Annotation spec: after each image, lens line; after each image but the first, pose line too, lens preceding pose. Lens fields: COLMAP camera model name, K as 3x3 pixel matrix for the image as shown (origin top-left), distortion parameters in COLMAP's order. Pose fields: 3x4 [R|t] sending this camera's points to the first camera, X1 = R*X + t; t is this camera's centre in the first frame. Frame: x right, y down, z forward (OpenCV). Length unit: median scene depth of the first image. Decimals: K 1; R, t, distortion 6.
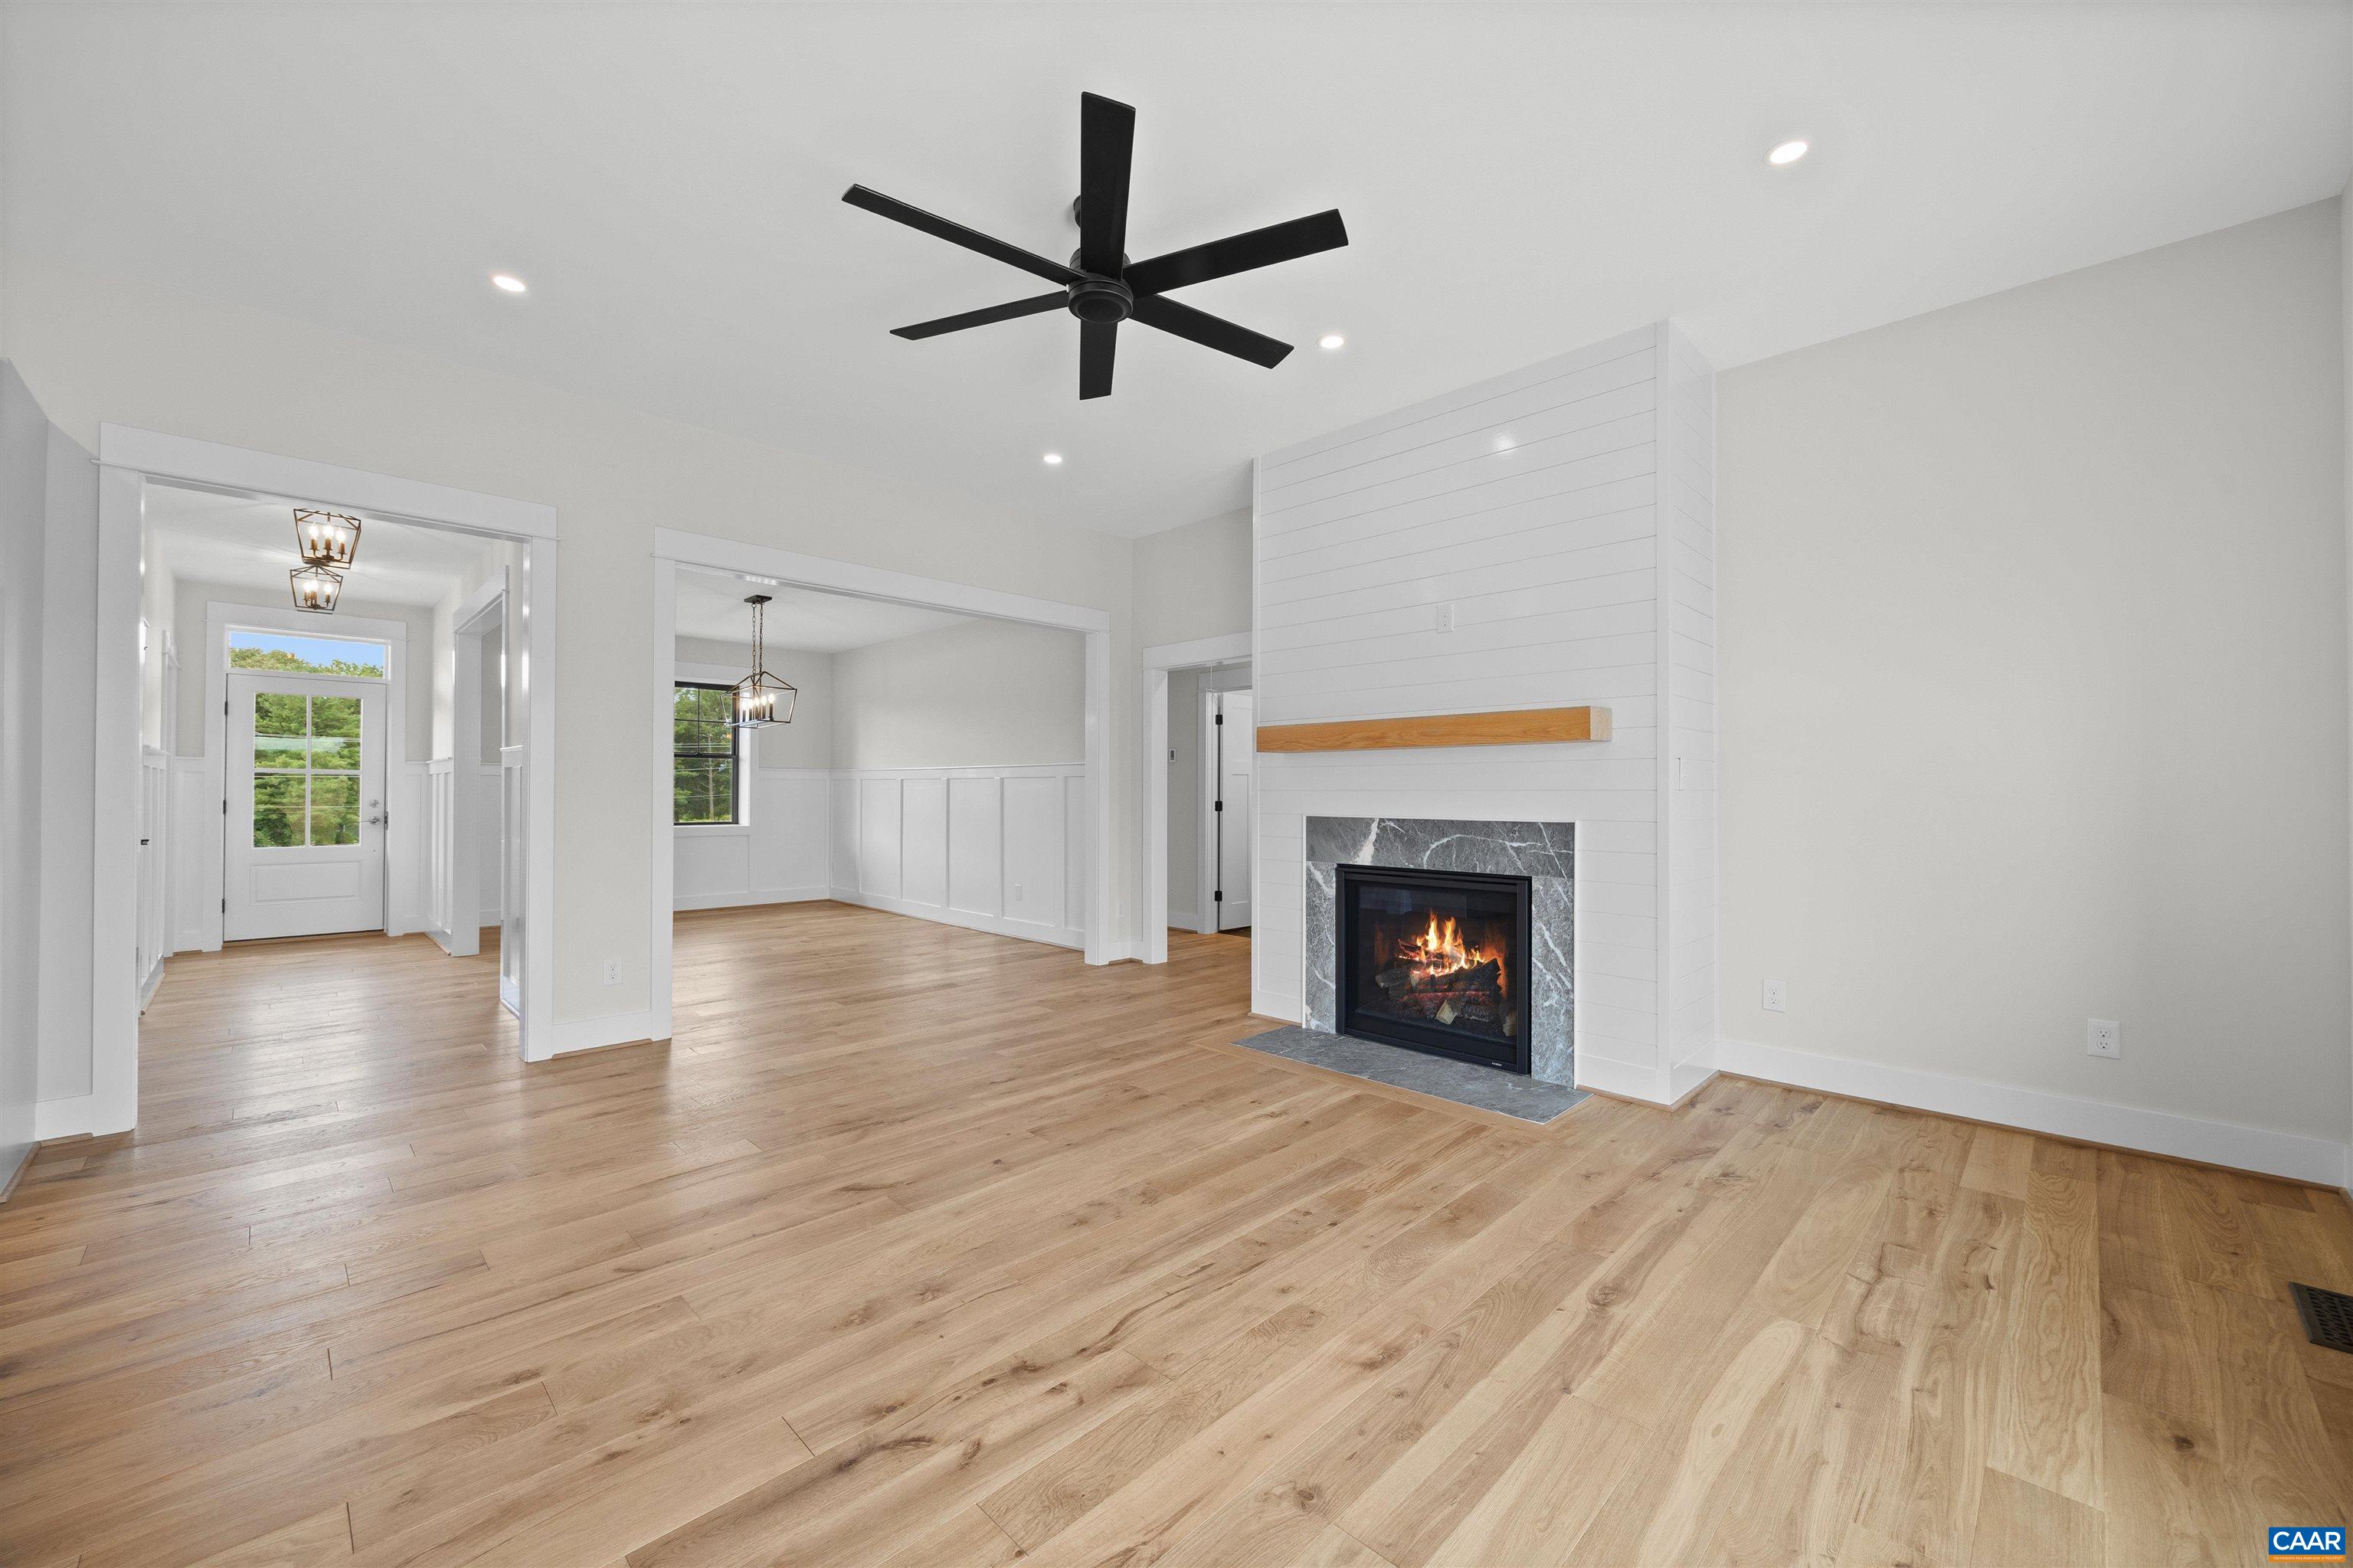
lens RADIAL K [[918.8, 0, 1179.7], [0, 918.8, 791.5], [0, 0, 1]] dist [-0.002248, 0.000124]
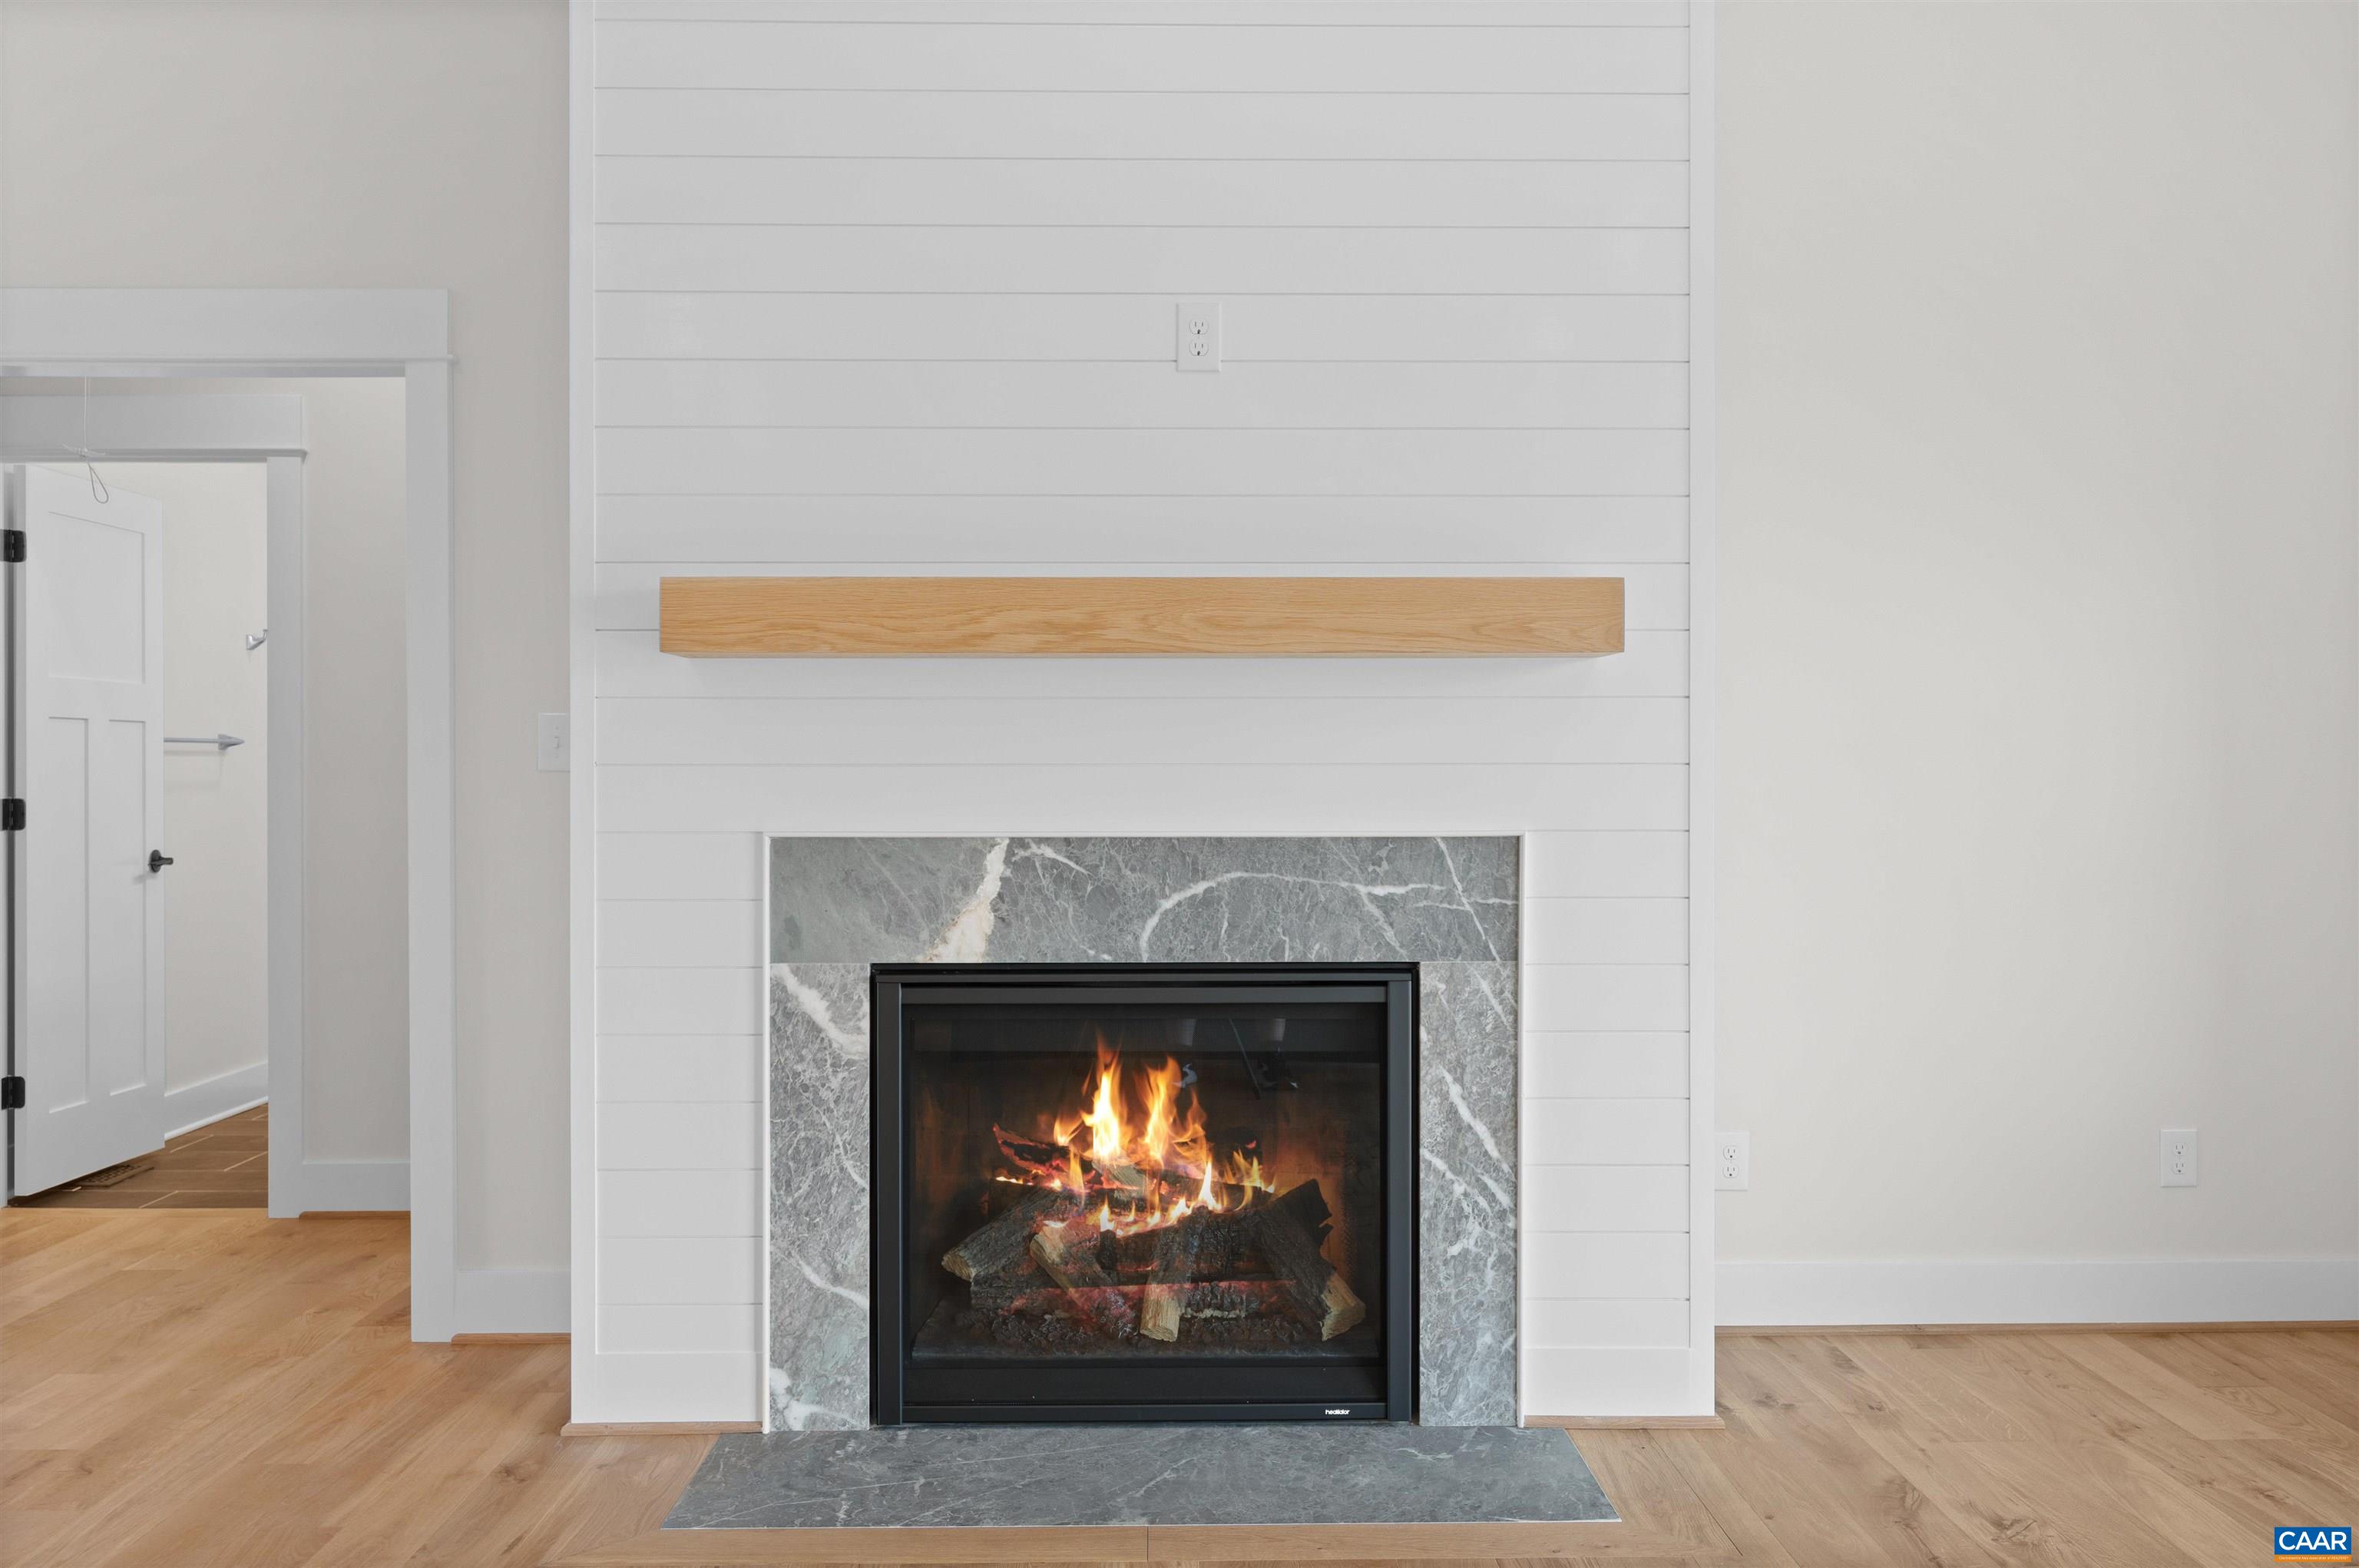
lens RADIAL K [[2123.1, 0, 1179.6], [0, 2123.1, 787.5], [0, 0, 1]] dist [0.000762, -0.008566]
pose [[0.696180, -0.008308, 0.717819, -0.394298], [0.001311, 0.999946, 0.010301, -0.000537], [-0.717866, -0.006230, 0.696154, 0.365046]]
